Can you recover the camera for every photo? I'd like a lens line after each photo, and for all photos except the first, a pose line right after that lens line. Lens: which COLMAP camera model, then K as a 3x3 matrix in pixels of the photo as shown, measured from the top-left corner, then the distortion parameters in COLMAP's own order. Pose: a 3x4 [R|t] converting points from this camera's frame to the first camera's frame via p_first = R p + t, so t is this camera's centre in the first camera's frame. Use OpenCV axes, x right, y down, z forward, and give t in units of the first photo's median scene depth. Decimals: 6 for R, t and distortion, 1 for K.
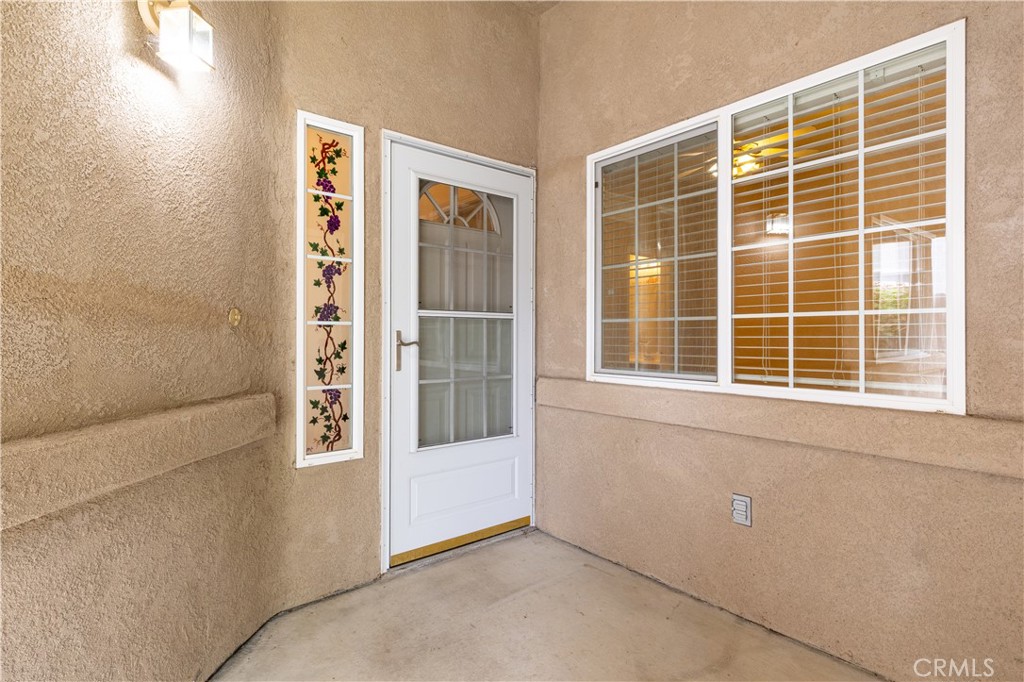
lens RADIAL K [[475.3, 0, 506.6], [0, 475.3, 333.8], [0, 0, 1]] dist [-0.001071, -0.000412]
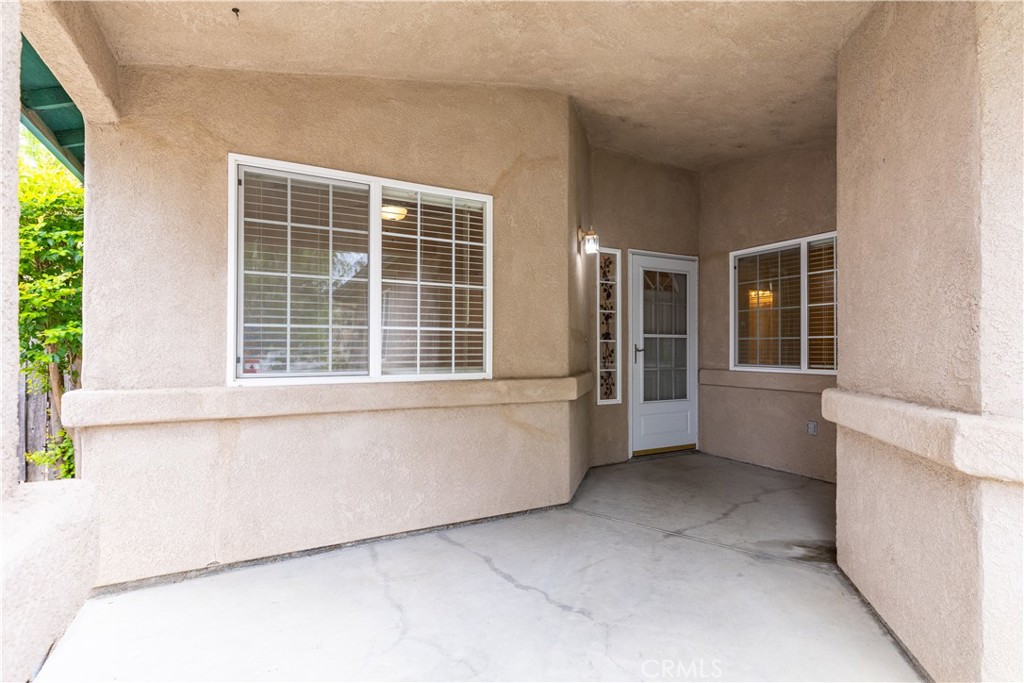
lens RADIAL K [[491.9, 0, 506.3], [0, 491.9, 345.2], [0, 0, 1]] dist [0.000020, -0.000206]
pose [[0.982067, -0.001448, -0.188528, -0.383365], [0.001000, 0.999996, -0.002470, 0.002309], [0.188531, 0.002237, 0.982065, -1.250442]]
